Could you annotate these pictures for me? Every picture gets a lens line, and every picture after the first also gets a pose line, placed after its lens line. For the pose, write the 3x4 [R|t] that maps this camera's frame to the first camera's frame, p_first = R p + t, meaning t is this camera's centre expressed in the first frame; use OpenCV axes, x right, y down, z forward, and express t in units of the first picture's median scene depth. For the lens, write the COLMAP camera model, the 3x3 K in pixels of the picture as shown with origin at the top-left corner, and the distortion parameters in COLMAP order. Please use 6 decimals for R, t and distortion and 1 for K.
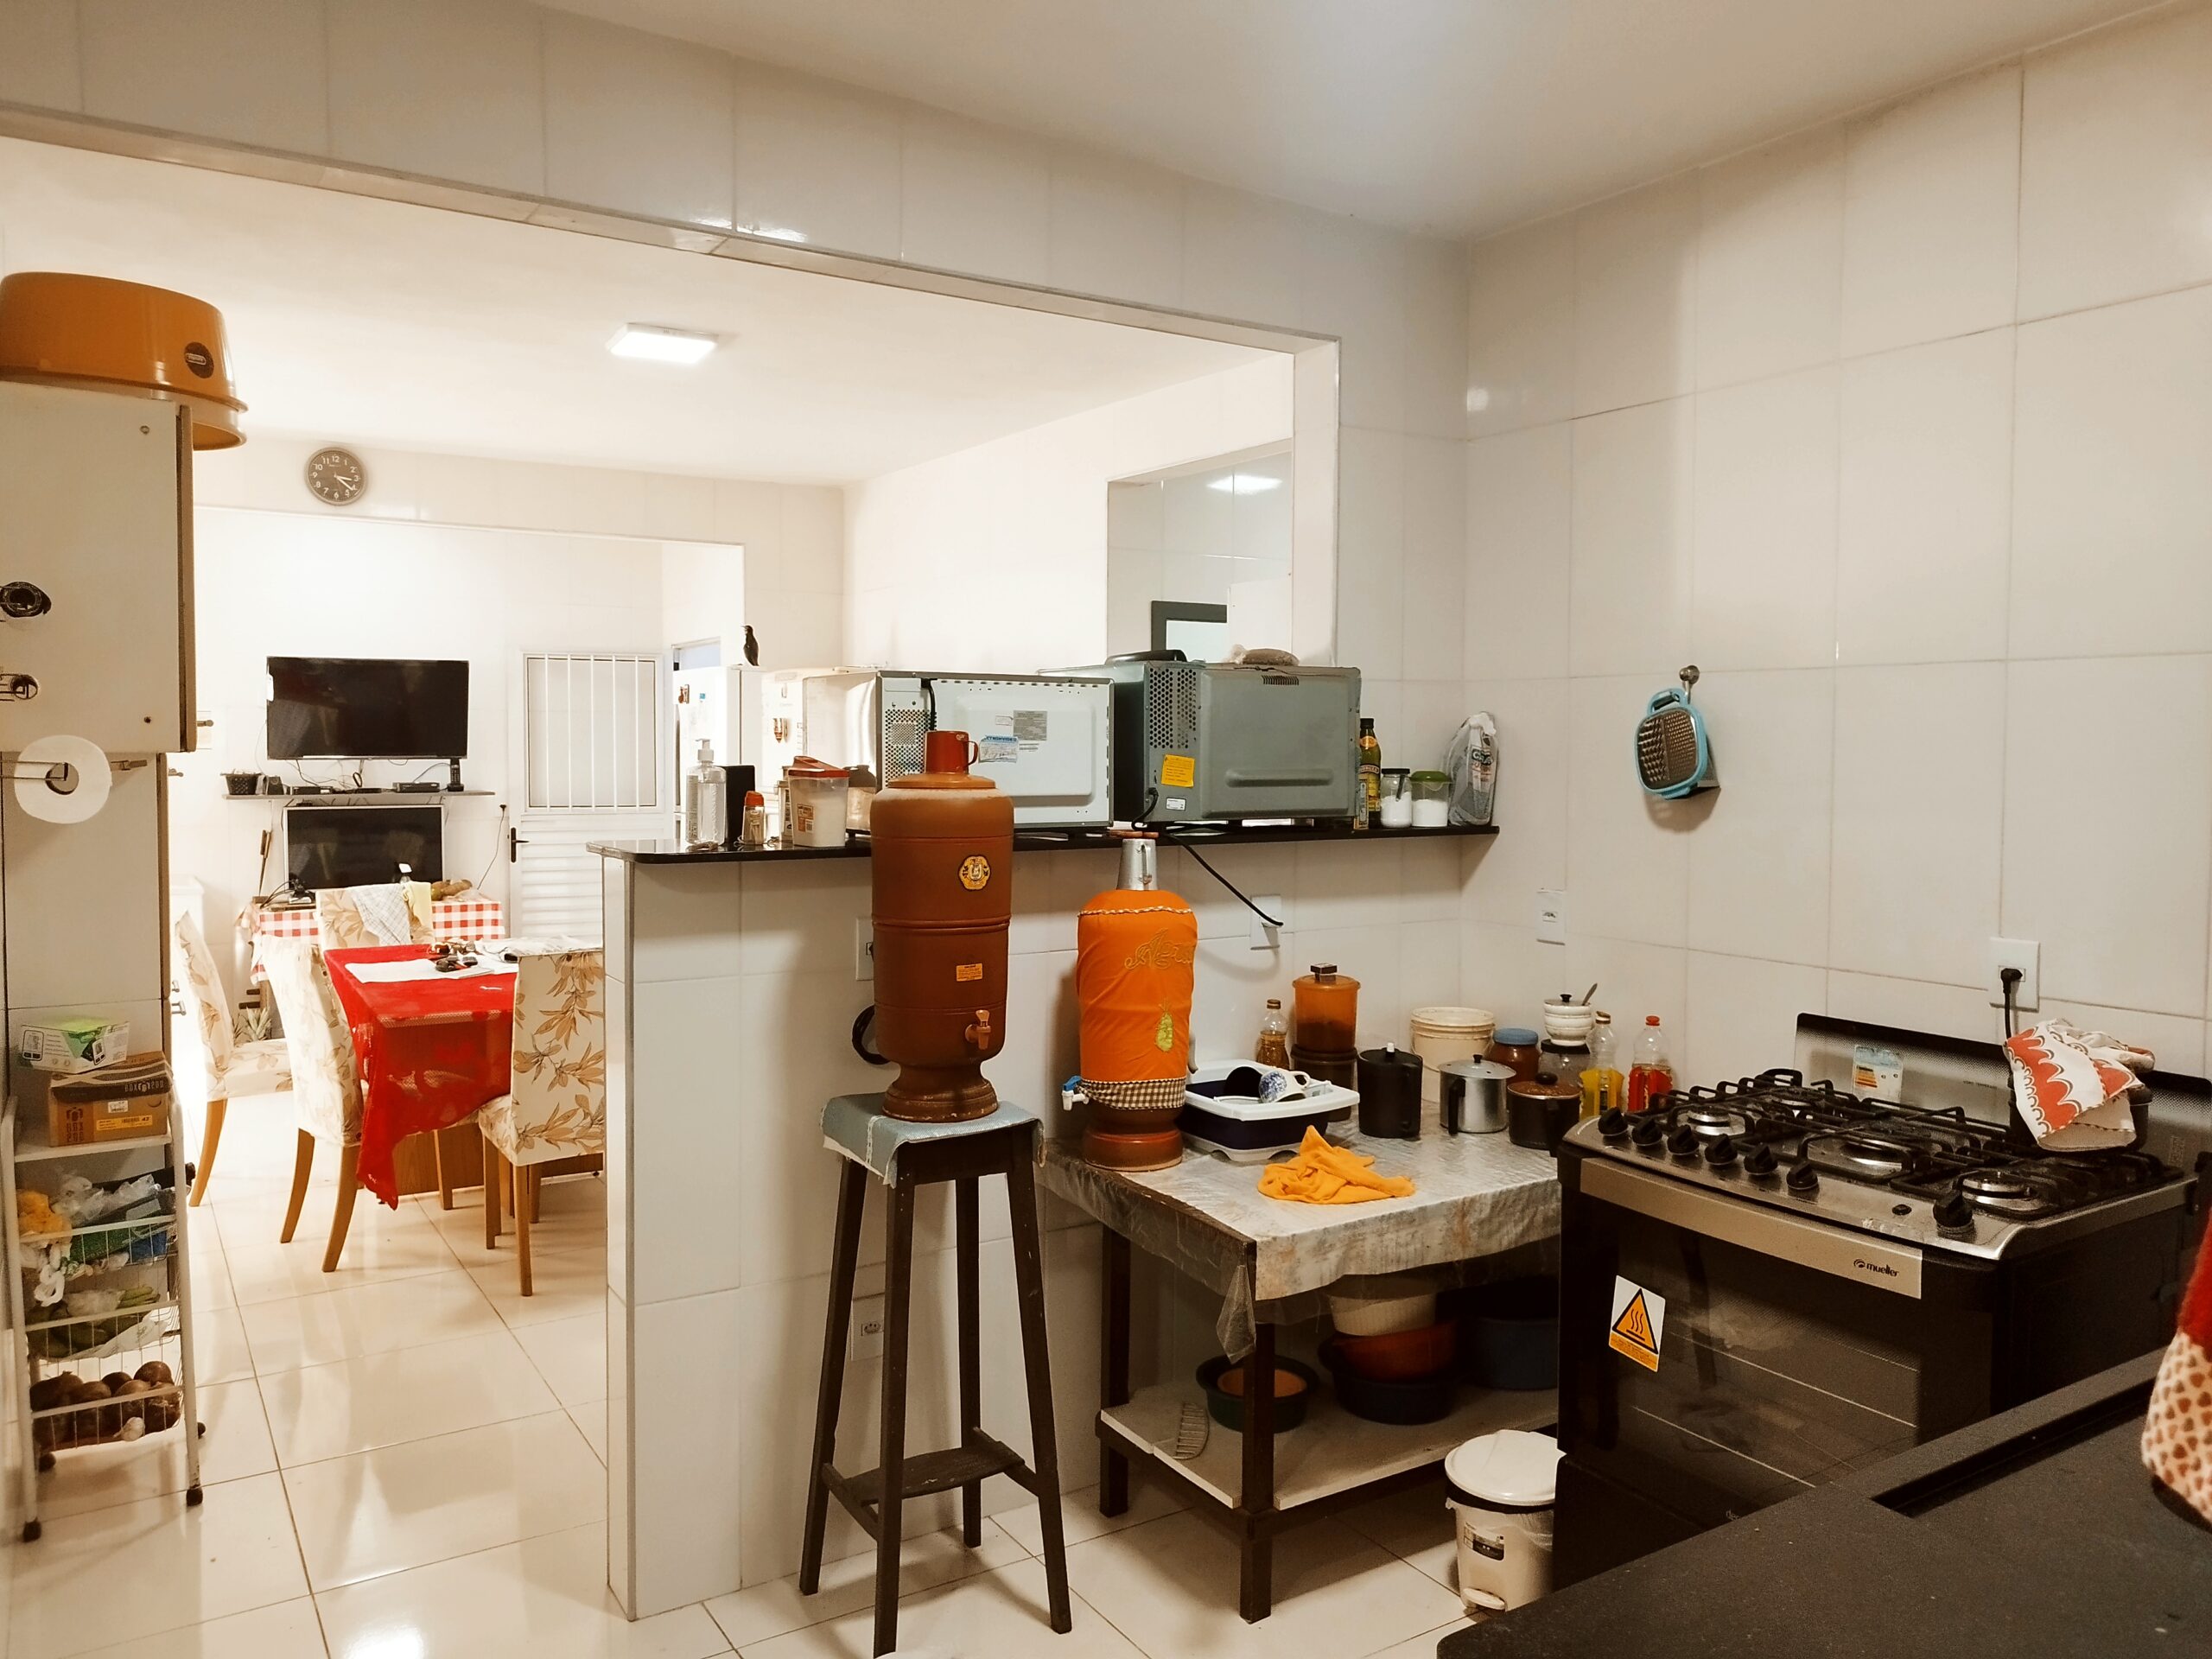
lens RADIAL K [[1612.1, 0, 1109.6], [0, 1612.1, 823.6], [0, 0, 1]] dist [0.019996, -0.015573]
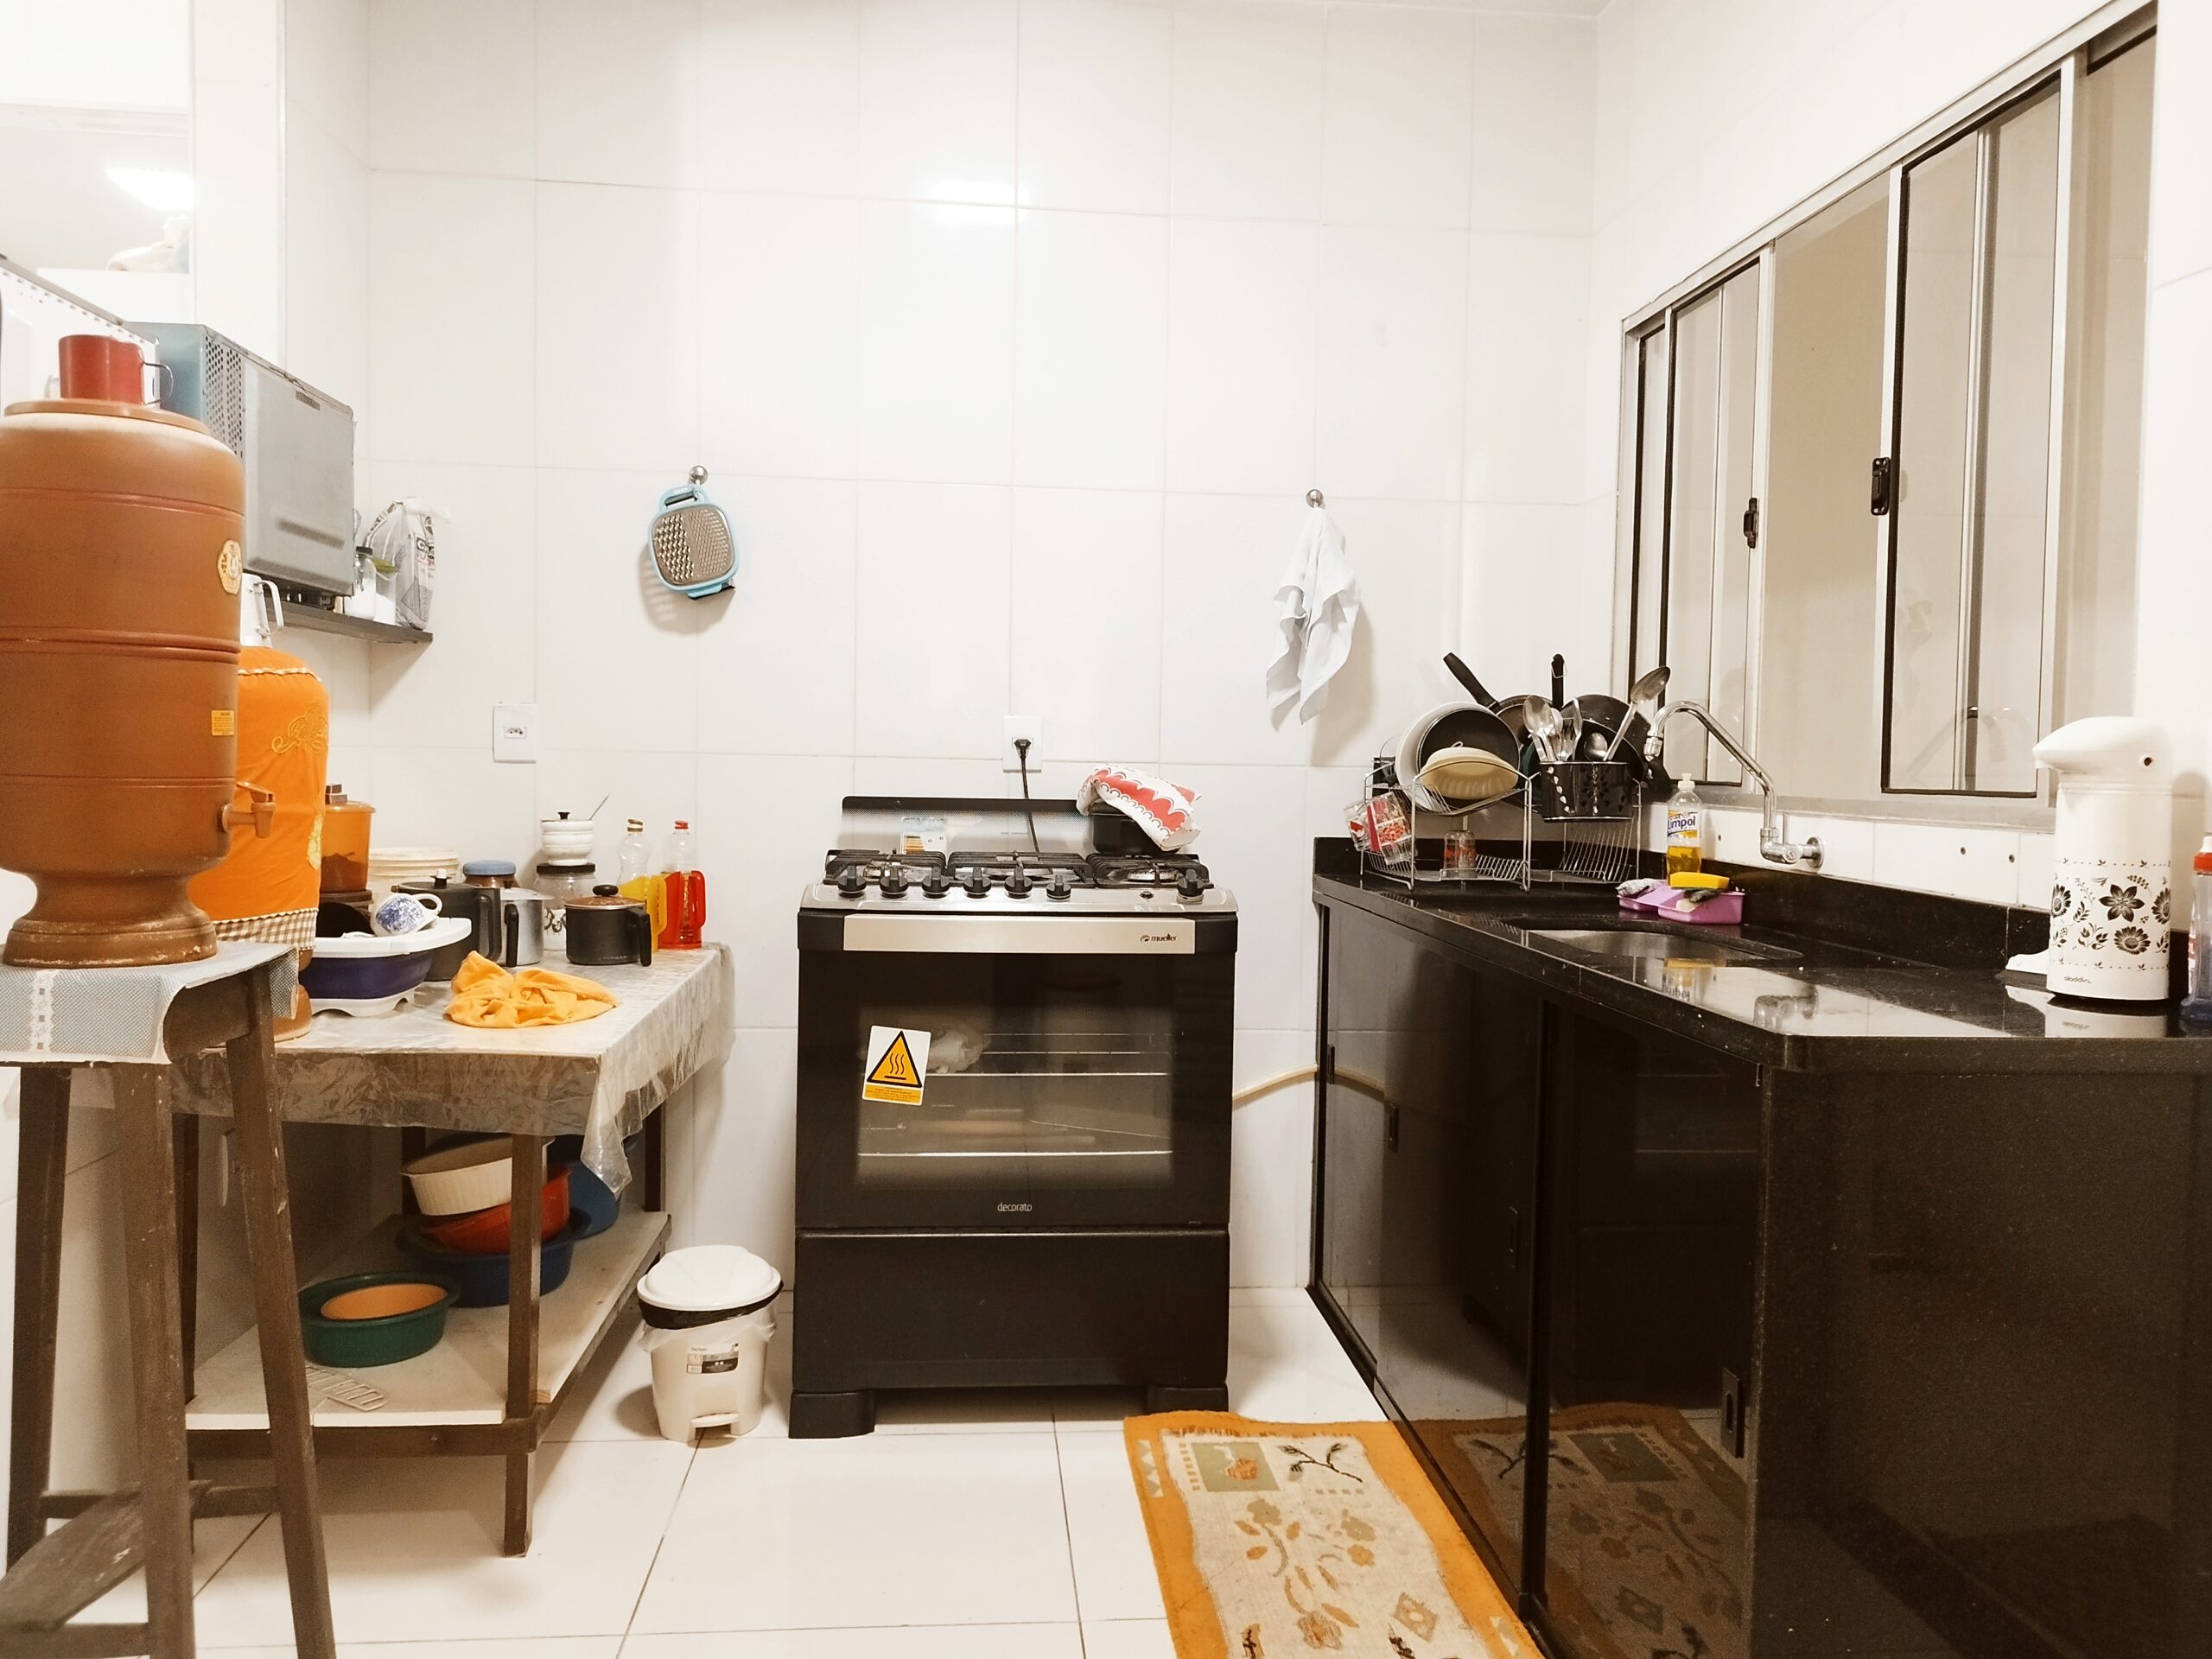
lens RADIAL K [[1612.1, 0, 1116.9], [0, 1612.1, 832.6], [0, 0, 1]] dist [0.019996, -0.015573]
pose [[0.437444, -0.037478, 0.898464, -0.434599], [0.028995, 0.999199, 0.027563, 0.108853], [-0.898778, 0.013994, 0.438181, 0.337373]]
